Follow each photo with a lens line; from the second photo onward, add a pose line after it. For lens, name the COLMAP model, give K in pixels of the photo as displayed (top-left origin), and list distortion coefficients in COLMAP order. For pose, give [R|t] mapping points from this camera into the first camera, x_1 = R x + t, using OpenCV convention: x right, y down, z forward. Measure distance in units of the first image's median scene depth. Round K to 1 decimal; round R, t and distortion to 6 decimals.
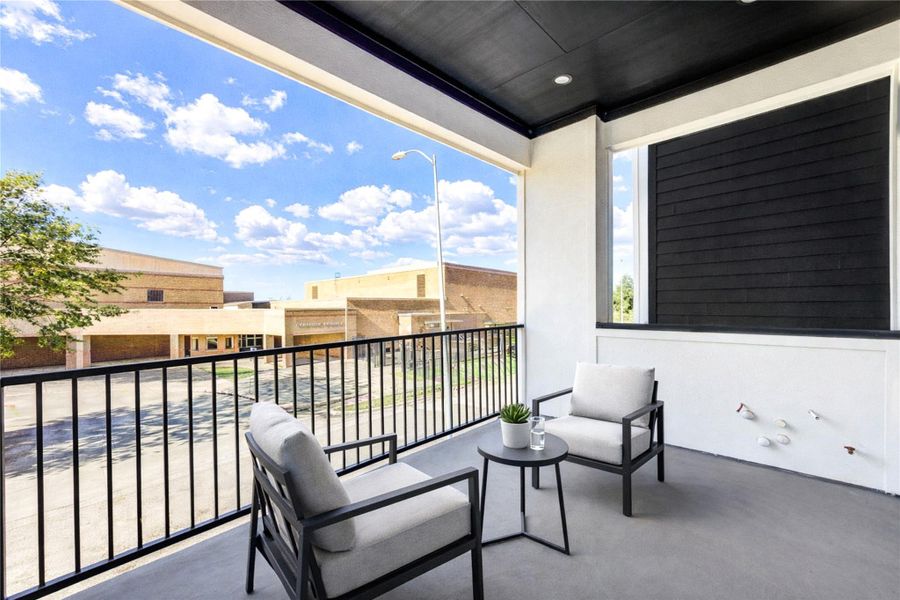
lens RADIAL K [[353.6, 0, 452.8], [0, 353.6, 307.7], [0, 0, 1]] dist [0.002398, 0.000176]
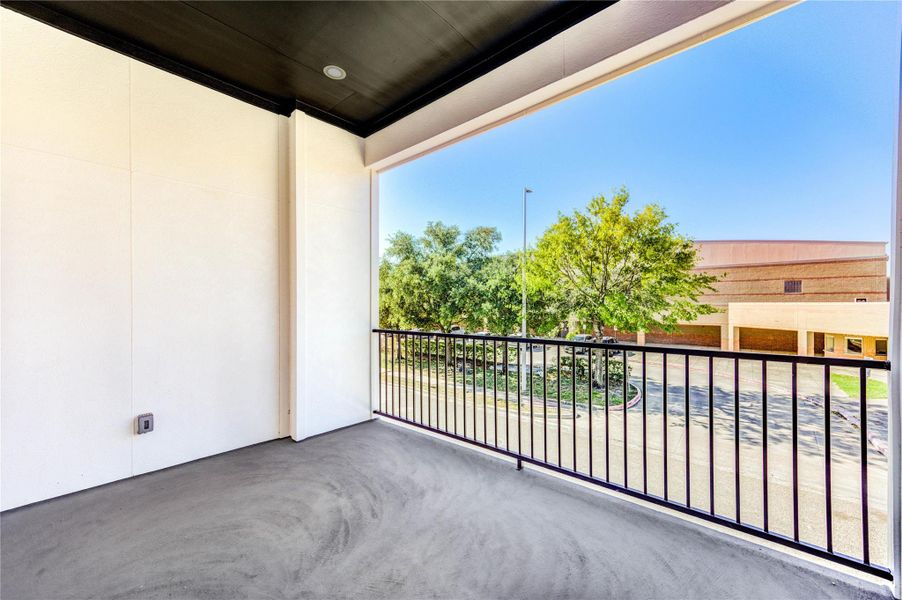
lens RADIAL K [[354.4, 0, 453.8], [0, 354.4, 307.7], [0, 0, 1]] dist [0.002398, 0.000176]
pose [[0.011748, 0.024368, -0.999634, 0.107034], [0.004139, 0.999693, 0.024418, -0.004294], [0.999922, -0.004424, 0.011643, 0.093390]]
